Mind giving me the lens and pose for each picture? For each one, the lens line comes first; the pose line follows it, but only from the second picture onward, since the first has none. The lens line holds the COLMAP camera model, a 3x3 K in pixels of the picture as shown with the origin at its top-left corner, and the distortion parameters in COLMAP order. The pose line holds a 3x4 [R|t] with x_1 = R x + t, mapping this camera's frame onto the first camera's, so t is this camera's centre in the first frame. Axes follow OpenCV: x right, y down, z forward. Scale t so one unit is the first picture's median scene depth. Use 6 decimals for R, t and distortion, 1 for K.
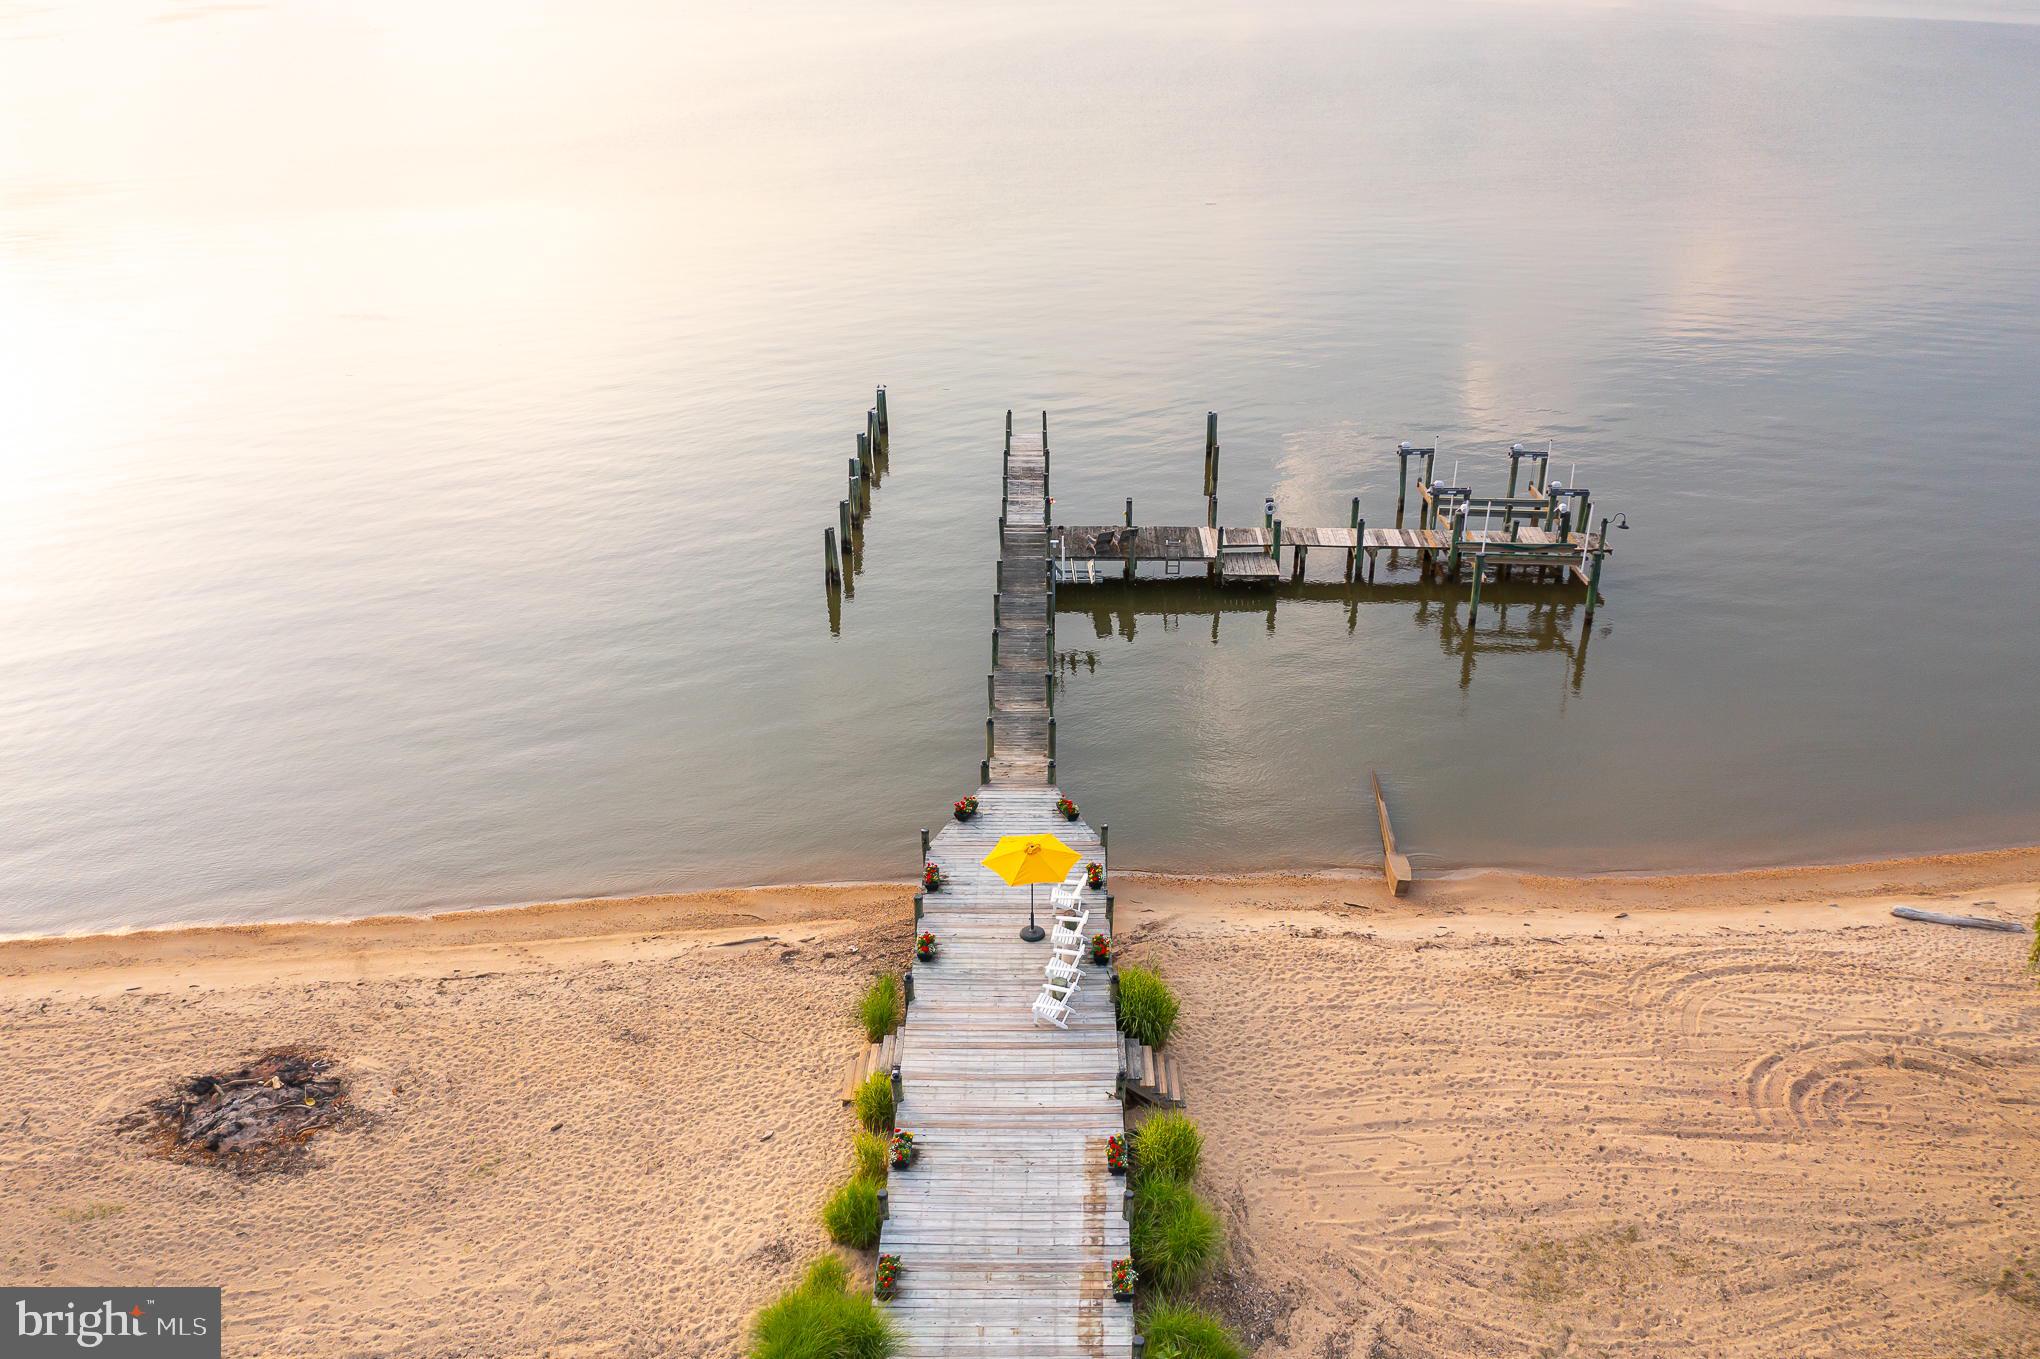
lens RADIAL K [[1606.7, 0, 1019.9], [0, 1606.7, 670.1], [0, 0, 1]] dist [-0.018487, 0.010427]
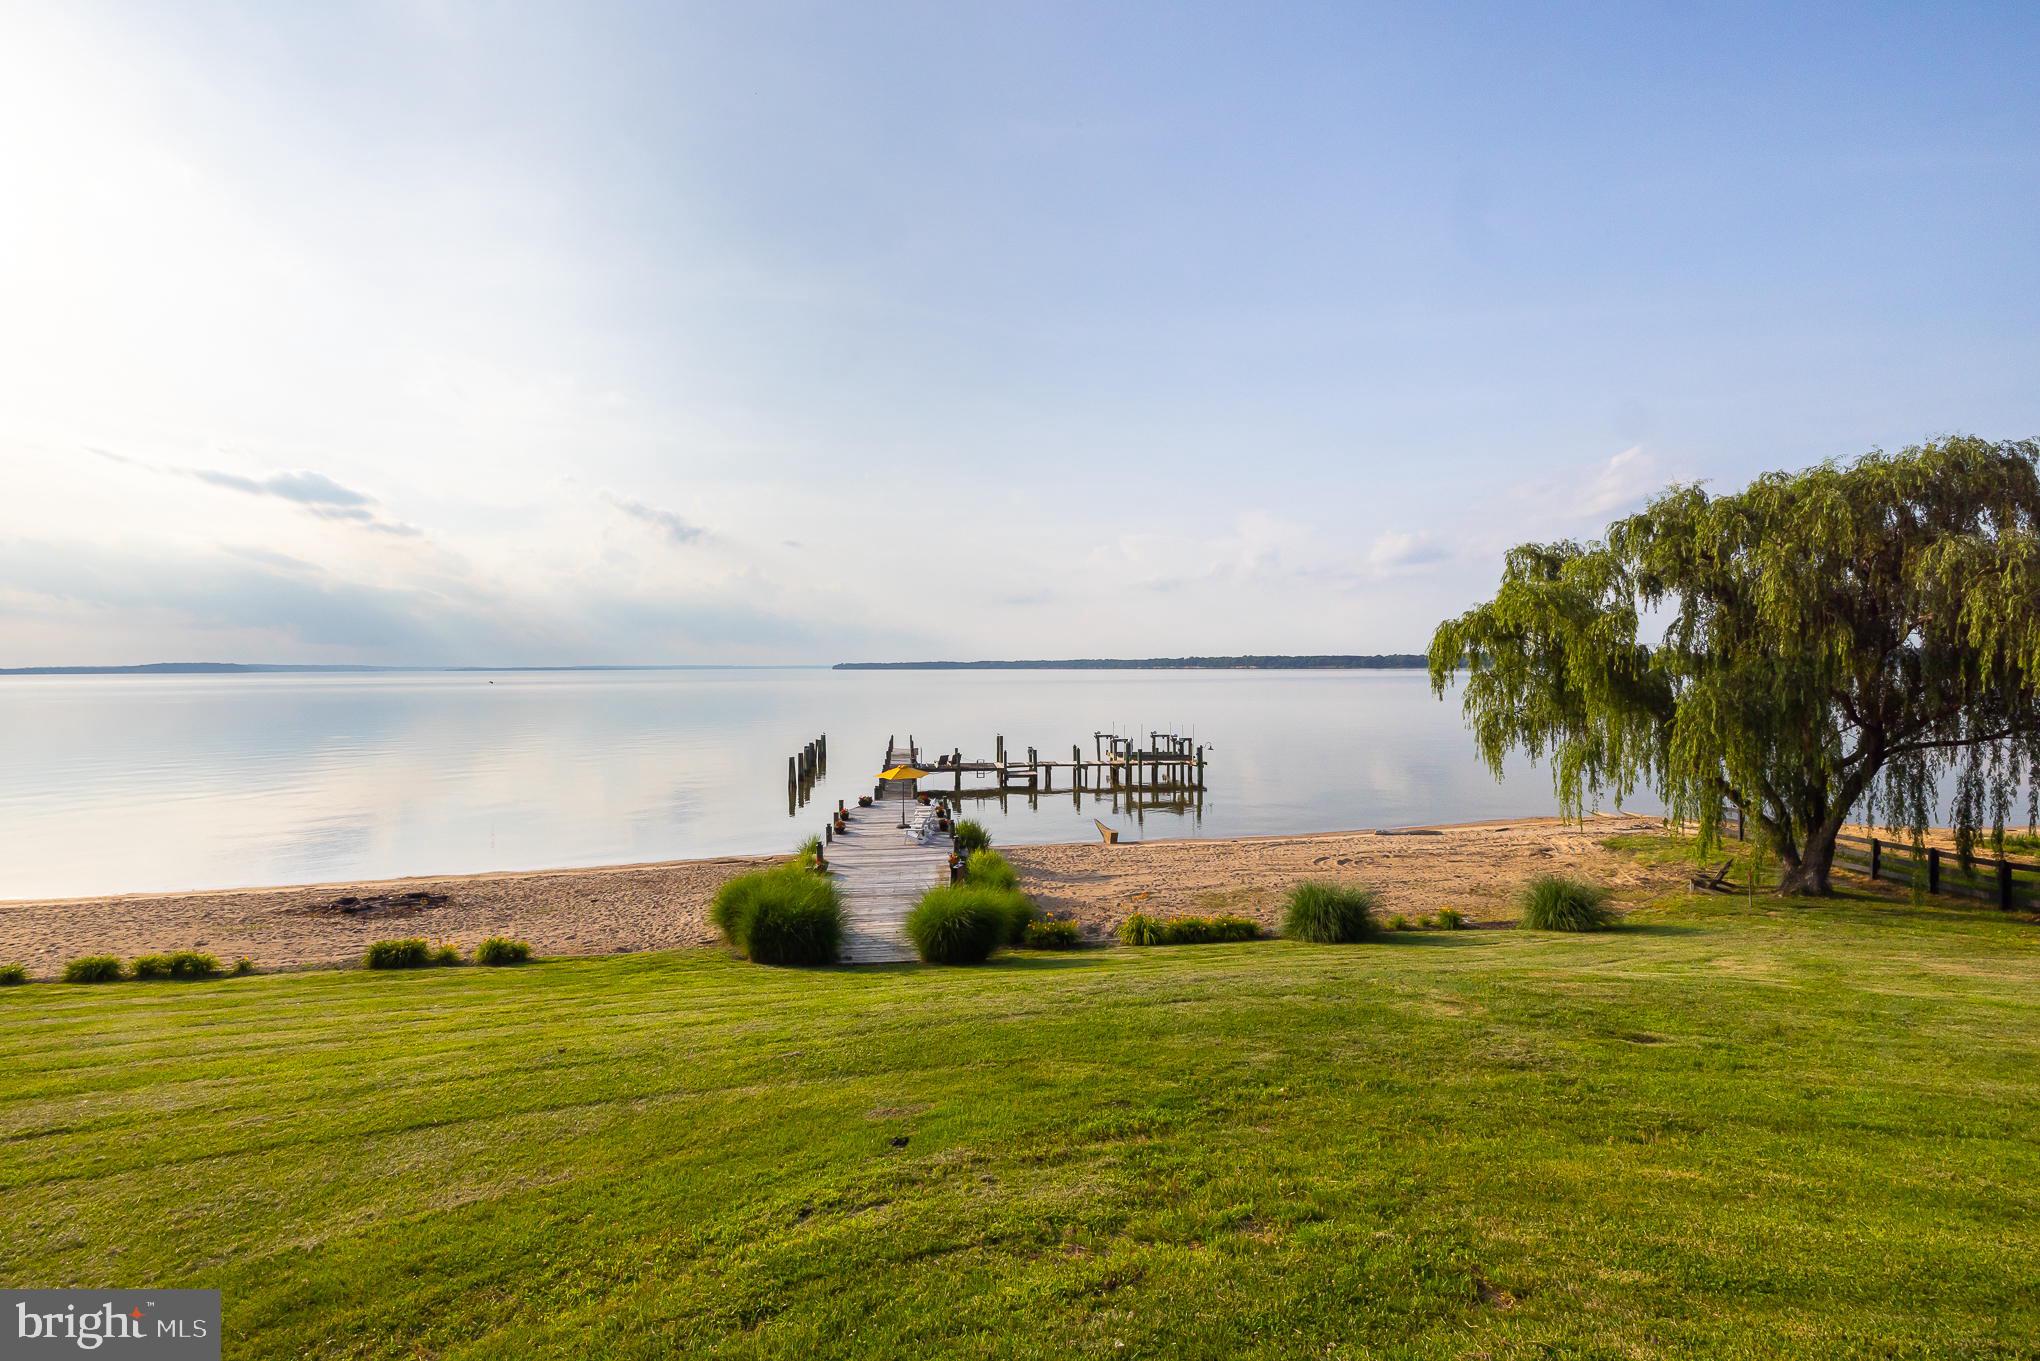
lens RADIAL K [[842.4, 0, 1026.1], [0, 842.4, 673.5], [0, 0, 1]] dist [-0.011516, 0.006795]
pose [[0.989434, 0.003331, 0.144949, 0.006712], [0.057710, 0.908080, -0.414801, 0.231235], [-0.133007, 0.418783, 0.898293, 0.071208]]
